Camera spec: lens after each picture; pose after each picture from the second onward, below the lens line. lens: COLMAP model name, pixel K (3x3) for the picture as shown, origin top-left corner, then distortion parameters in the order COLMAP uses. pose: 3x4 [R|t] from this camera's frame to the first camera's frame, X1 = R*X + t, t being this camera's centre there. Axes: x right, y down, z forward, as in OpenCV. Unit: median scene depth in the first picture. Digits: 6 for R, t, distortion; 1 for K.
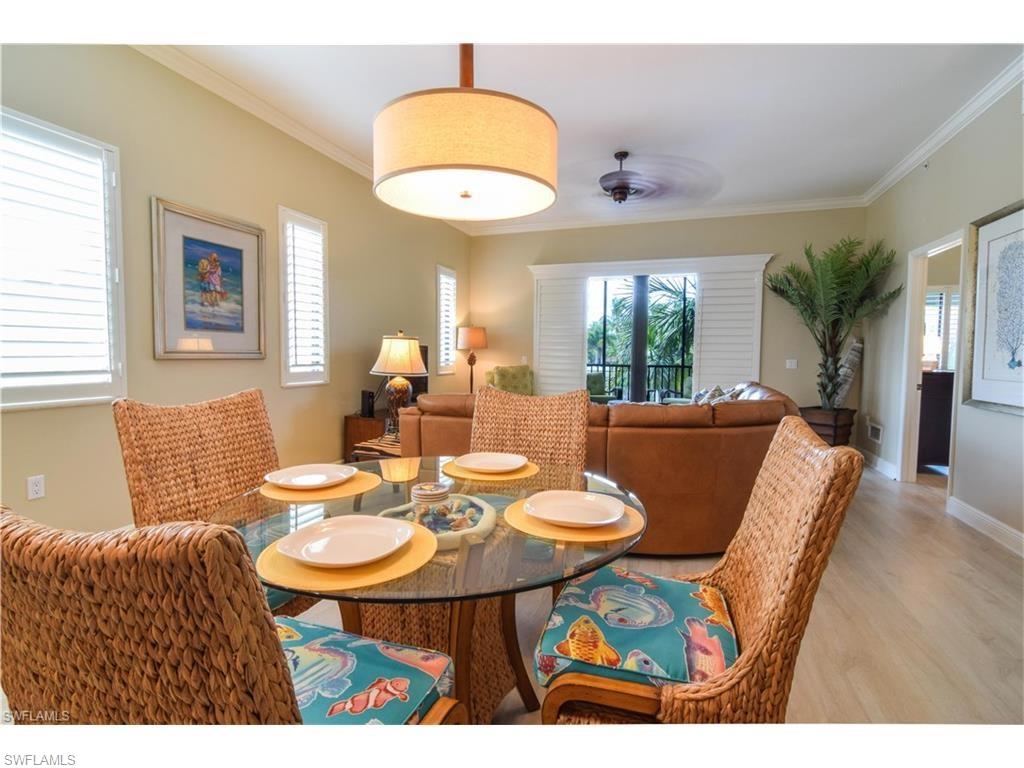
lens RADIAL K [[486.1, 0, 512.0], [0, 486.1, 384.0], [0, 0, 1]] dist [-0.008039, -0.000265]
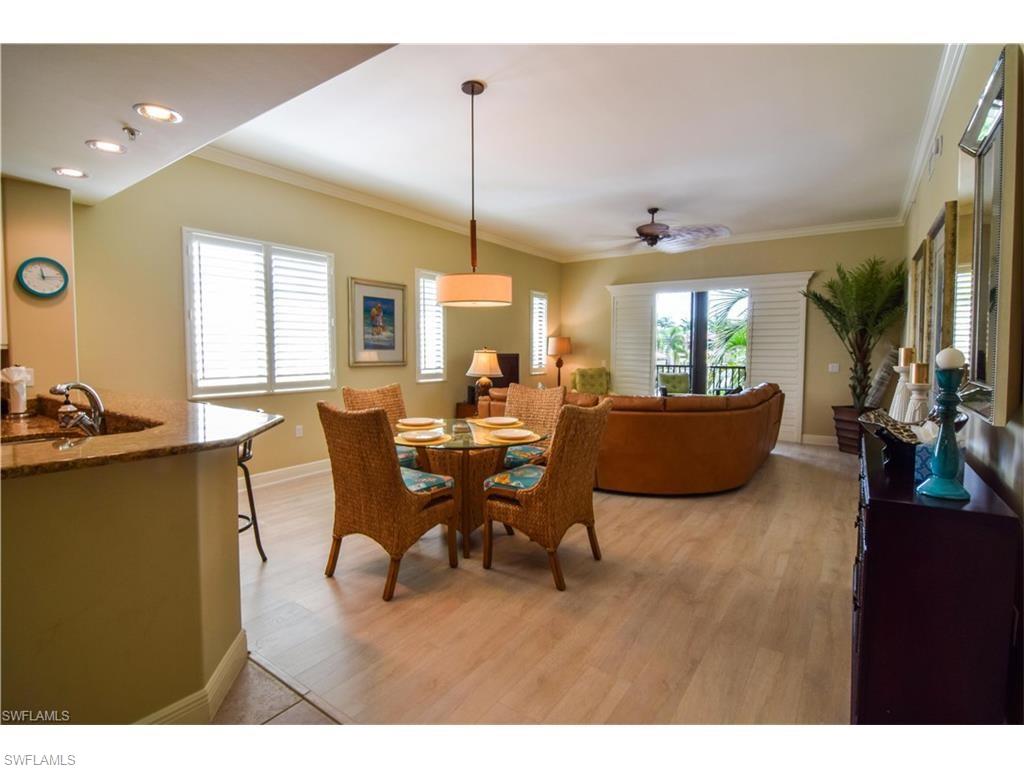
lens RADIAL K [[486.1, 0, 512.0], [0, 486.1, 384.0], [0, 0, 1]] dist [-0.008039, -0.000265]
pose [[0.961583, 0.011945, -0.274253, 0.230899], [-0.011007, 0.999927, 0.004959, -0.001153], [0.274292, -0.001750, 0.961645, -0.387799]]
